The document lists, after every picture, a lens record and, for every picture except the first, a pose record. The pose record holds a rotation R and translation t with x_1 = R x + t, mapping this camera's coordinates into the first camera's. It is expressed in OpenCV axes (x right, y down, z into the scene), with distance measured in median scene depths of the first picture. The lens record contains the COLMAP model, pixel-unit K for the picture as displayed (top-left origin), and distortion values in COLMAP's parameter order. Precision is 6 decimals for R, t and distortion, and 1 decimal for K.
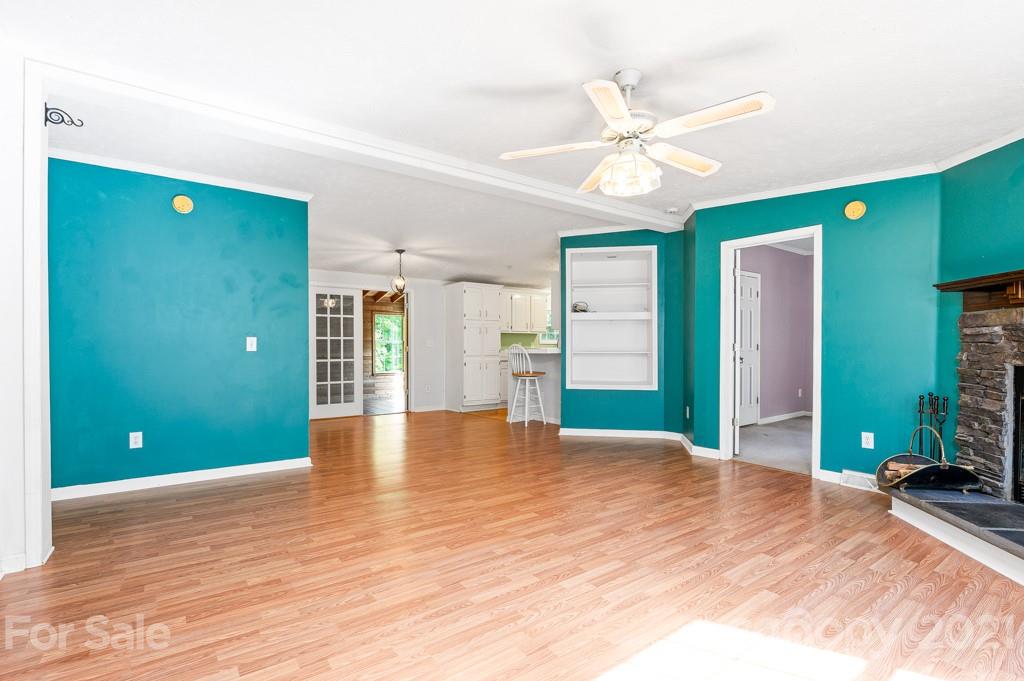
lens RADIAL K [[485.1, 0, 507.8], [0, 485.1, 341.4], [0, 0, 1]] dist [-0.000513, -0.000180]
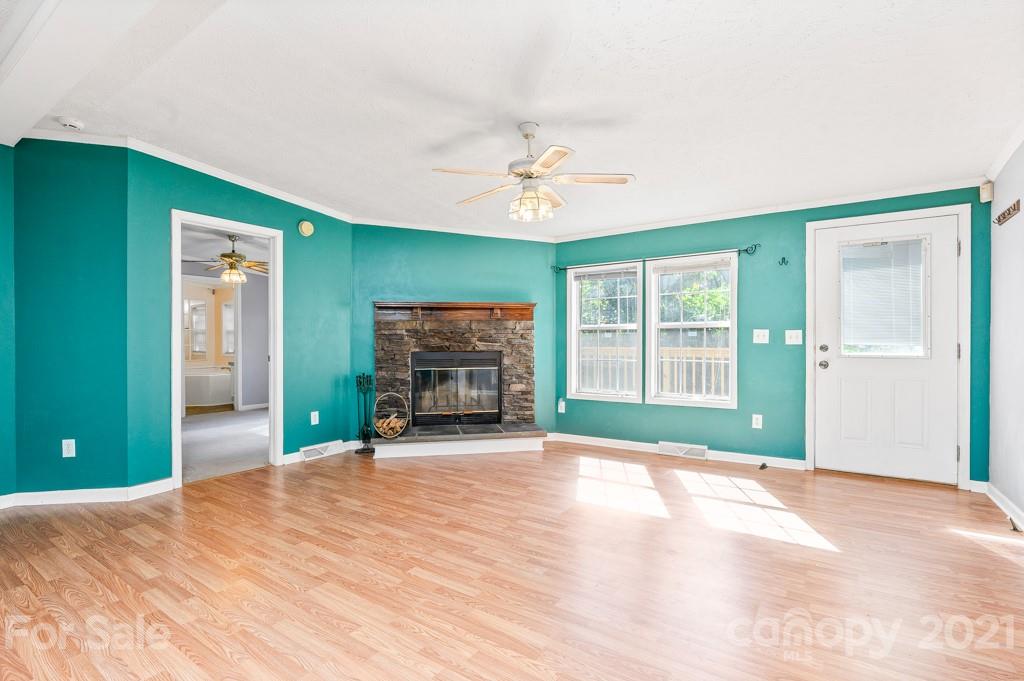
lens RADIAL K [[485.1, 0, 507.8], [0, 485.1, 341.4], [0, 0, 1]] dist [-0.000513, -0.000180]
pose [[-0.338429, -0.002427, 0.940989, -0.750188], [-0.003754, 0.999992, 0.001229, 0.006366], [-0.940985, -0.003117, -0.338435, 1.211409]]
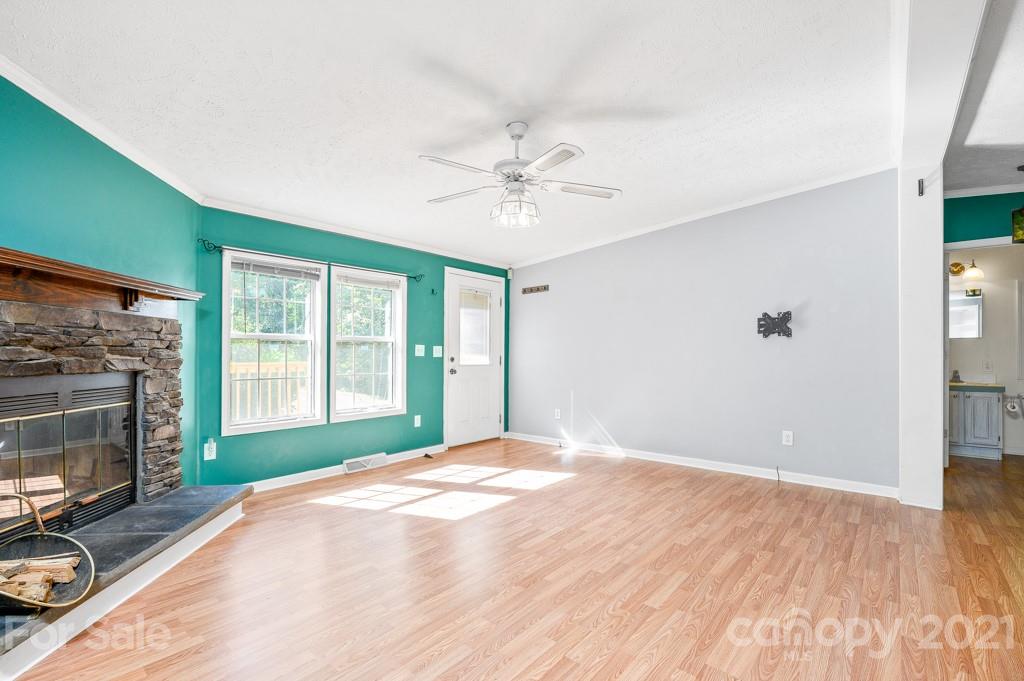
lens RADIAL K [[455.7, 0, 515.5], [0, 455.7, 351.1], [0, 0, 1]] dist [-0.022014, 0.000052]
pose [[-0.969972, -0.004882, -0.243169, 0.423895], [-0.001382, 0.999893, -0.014563, 0.016366], [0.243214, -0.013790, -0.969875, 1.698006]]
